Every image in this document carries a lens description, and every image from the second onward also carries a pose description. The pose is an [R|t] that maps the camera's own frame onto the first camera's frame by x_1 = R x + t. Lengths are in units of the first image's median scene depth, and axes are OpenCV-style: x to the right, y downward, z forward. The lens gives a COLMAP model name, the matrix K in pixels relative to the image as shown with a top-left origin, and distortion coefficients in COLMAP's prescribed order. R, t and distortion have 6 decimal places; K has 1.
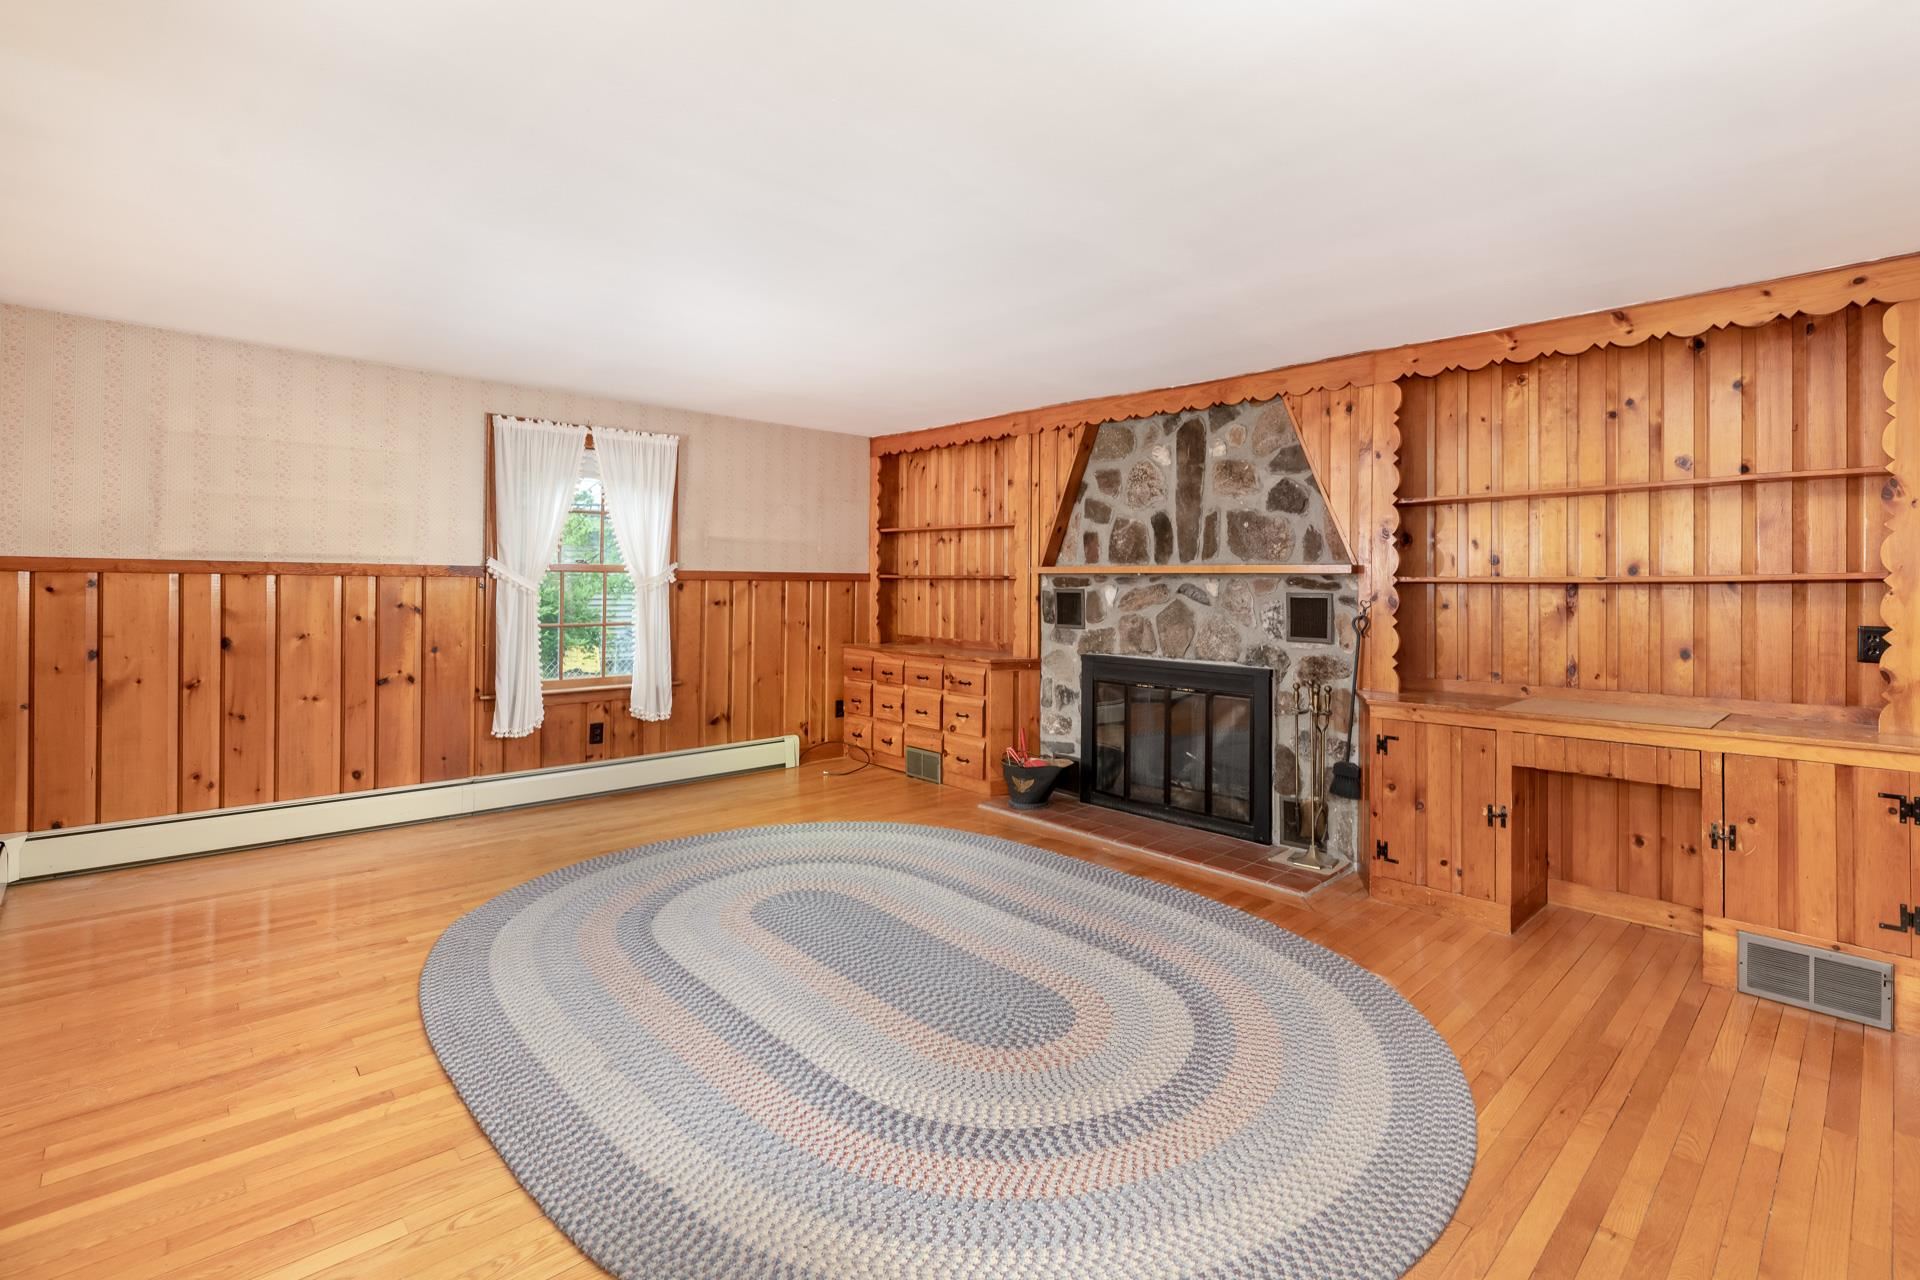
lens RADIAL K [[864.9, 0, 972.2], [0, 864.9, 580.7], [0, 0, 1]] dist [-0.017032, 0.000262]
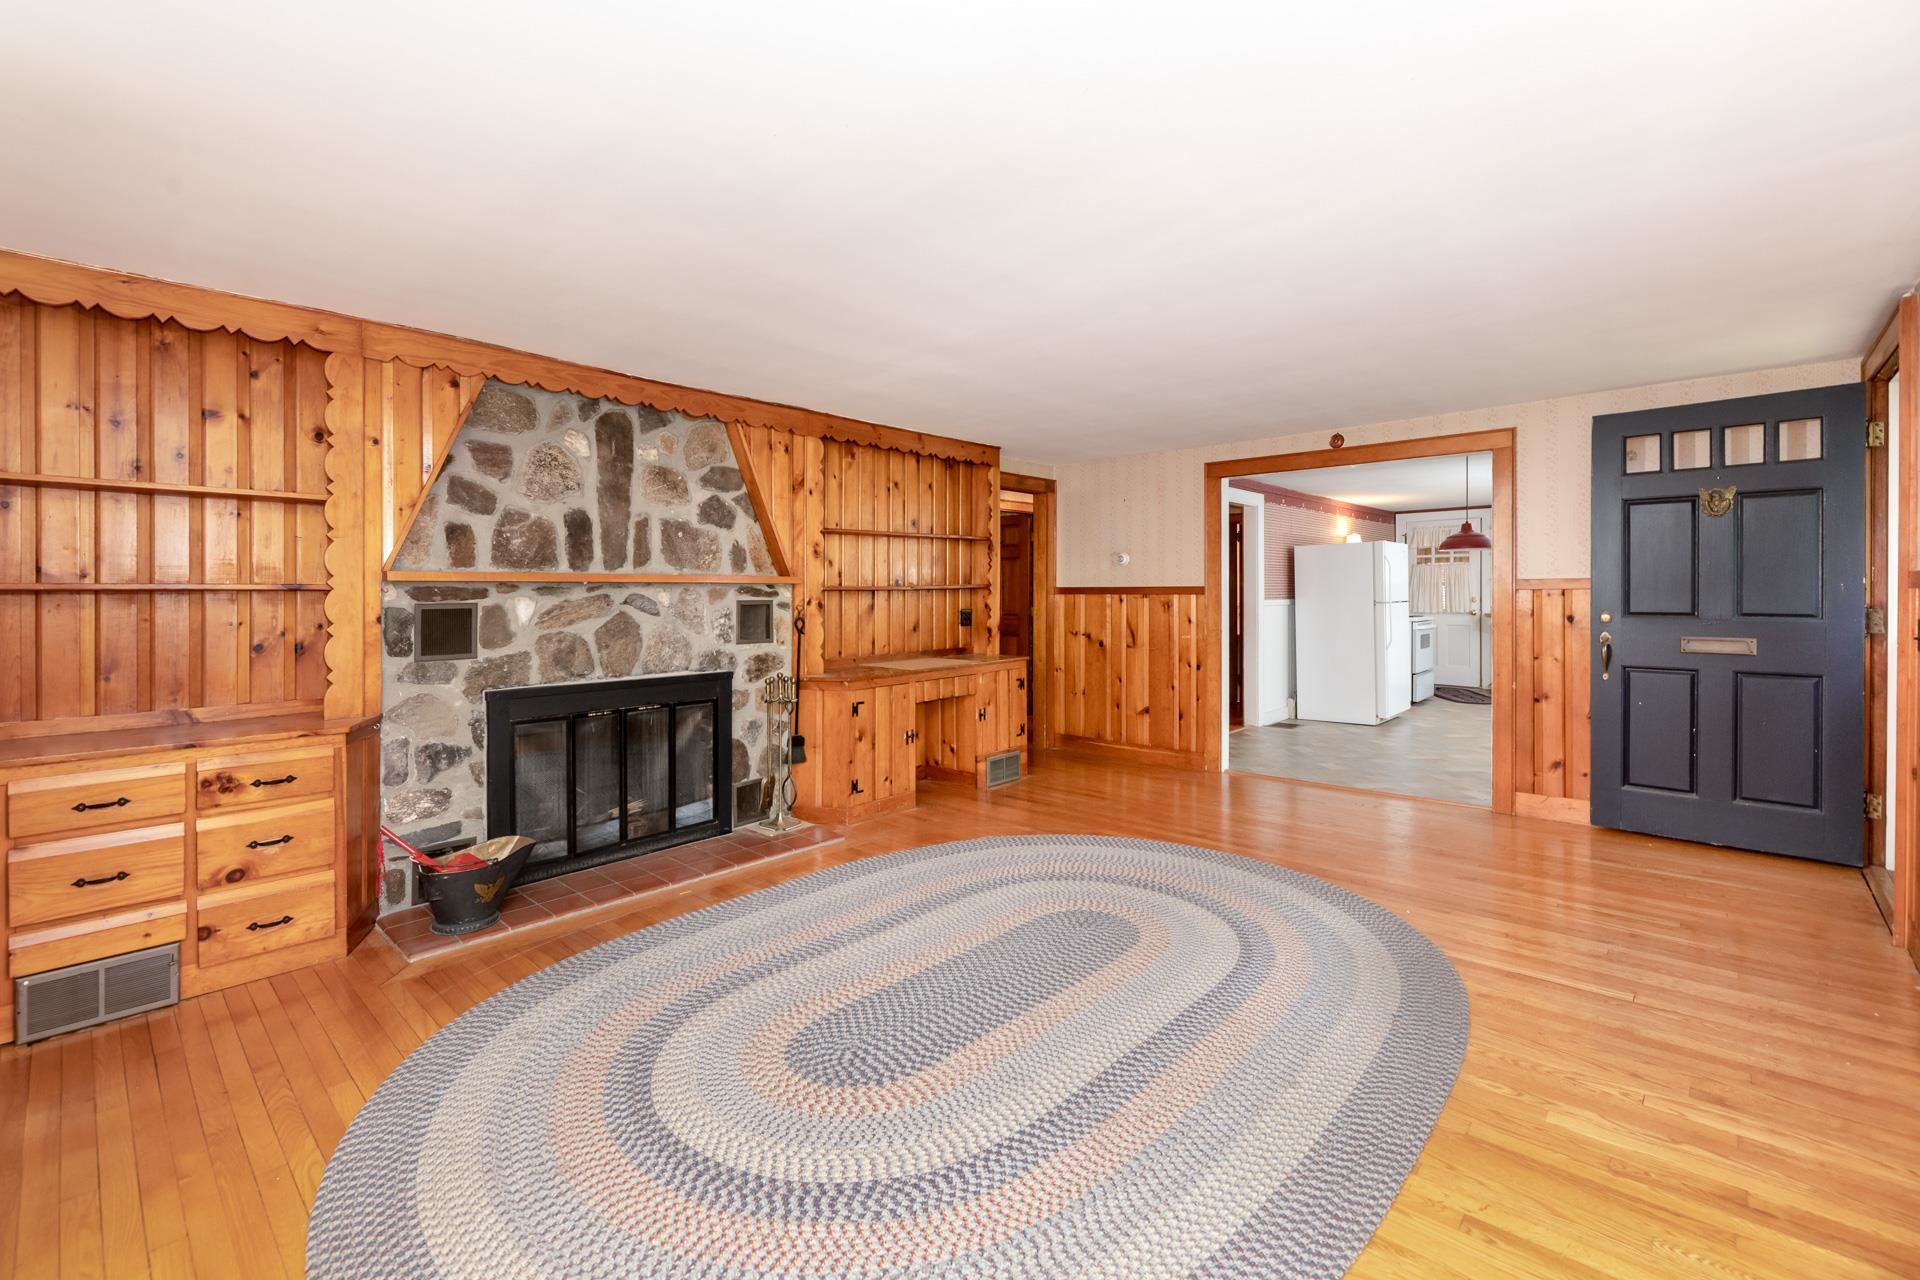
lens RADIAL K [[839.9, 0, 973.0], [0, 839.9, 586.0], [0, 0, 1]] dist [-0.009130, -0.000347]
pose [[-0.072974, -0.000023, 0.997334, -0.657318], [0.003408, 0.999994, 0.000272, -0.003363], [-0.997328, 0.003419, -0.072973, 0.698182]]
